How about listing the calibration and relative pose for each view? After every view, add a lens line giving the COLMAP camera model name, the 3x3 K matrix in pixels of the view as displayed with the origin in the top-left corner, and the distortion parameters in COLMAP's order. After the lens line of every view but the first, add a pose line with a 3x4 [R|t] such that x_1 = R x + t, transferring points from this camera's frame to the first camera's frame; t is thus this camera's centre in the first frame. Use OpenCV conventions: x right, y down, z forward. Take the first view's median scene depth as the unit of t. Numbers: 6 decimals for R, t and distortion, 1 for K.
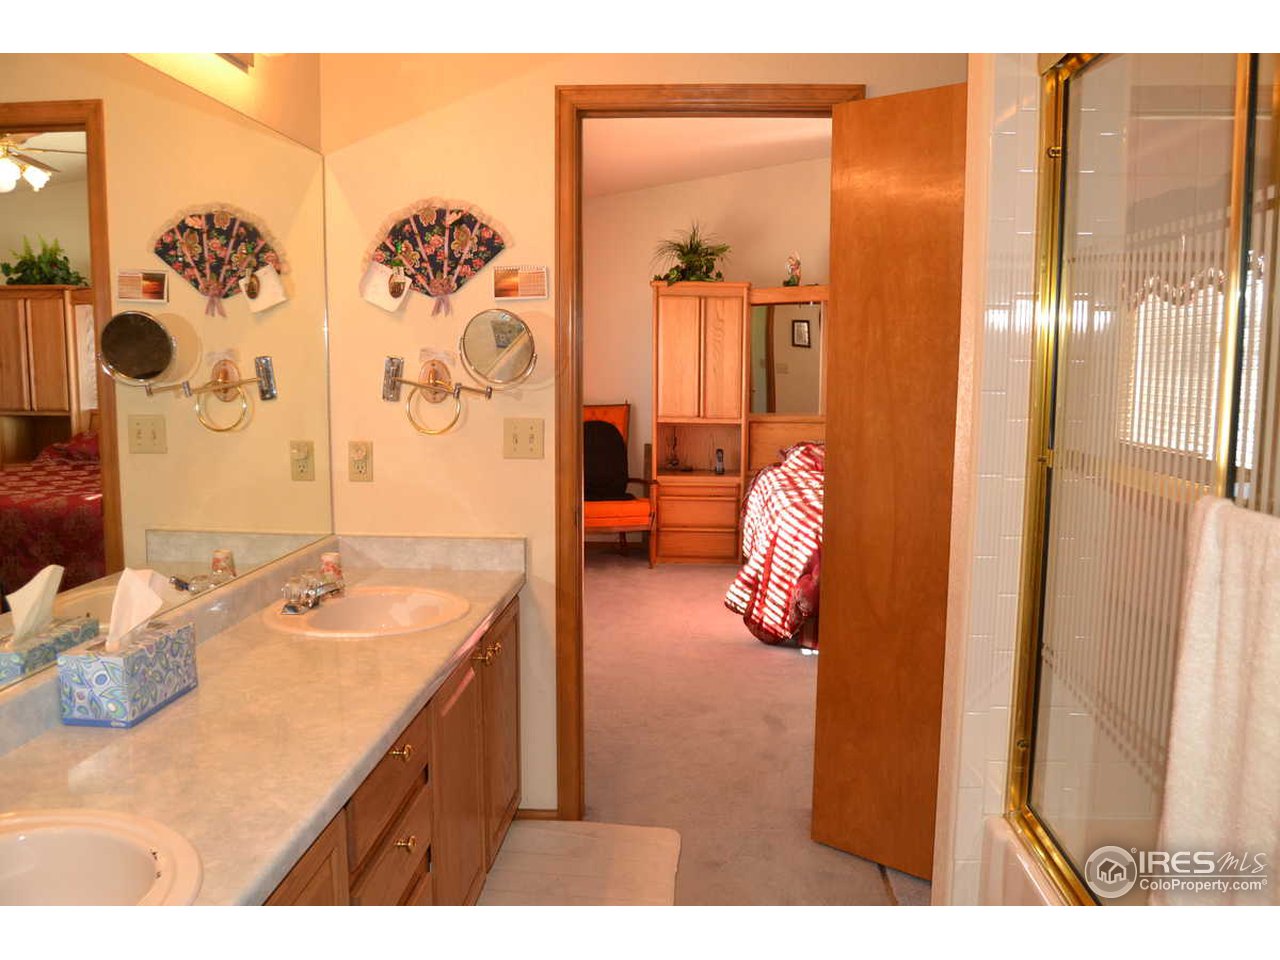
lens RADIAL K [[1026.8, 0, 640.0], [0, 1026.8, 480.0], [0, 0, 1]] dist [-0.089661, 0.038759]
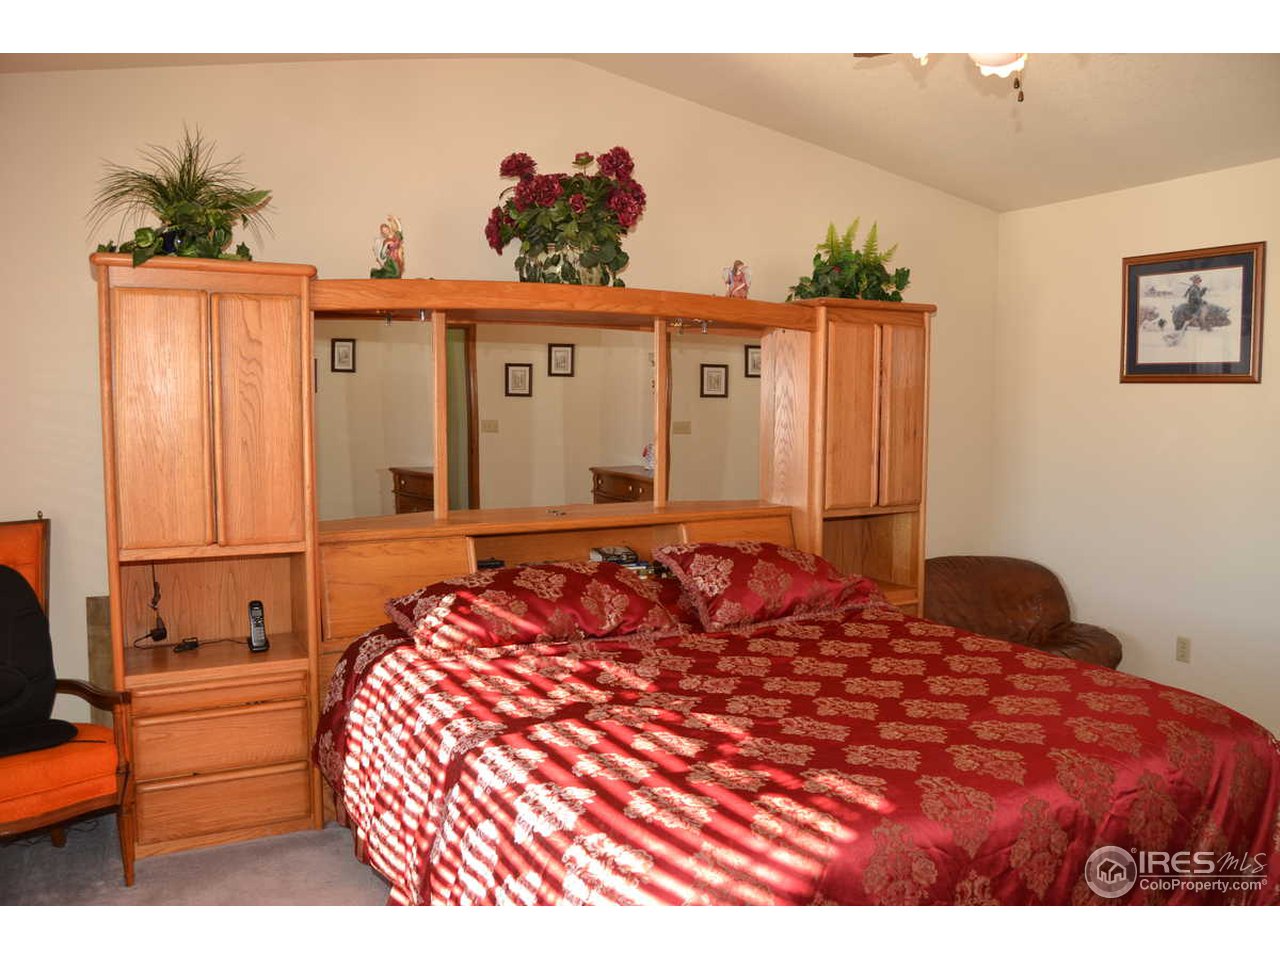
lens RADIAL K [[1026.8, 0, 640.0], [0, 1026.8, 480.0], [0, 0, 1]] dist [-0.089661, 0.038759]
pose [[0.857598, -0.042583, 0.512554, -0.012532], [0.067268, 0.997293, -0.029696, -0.064034], [-0.509902, 0.059946, 0.858141, 0.496471]]
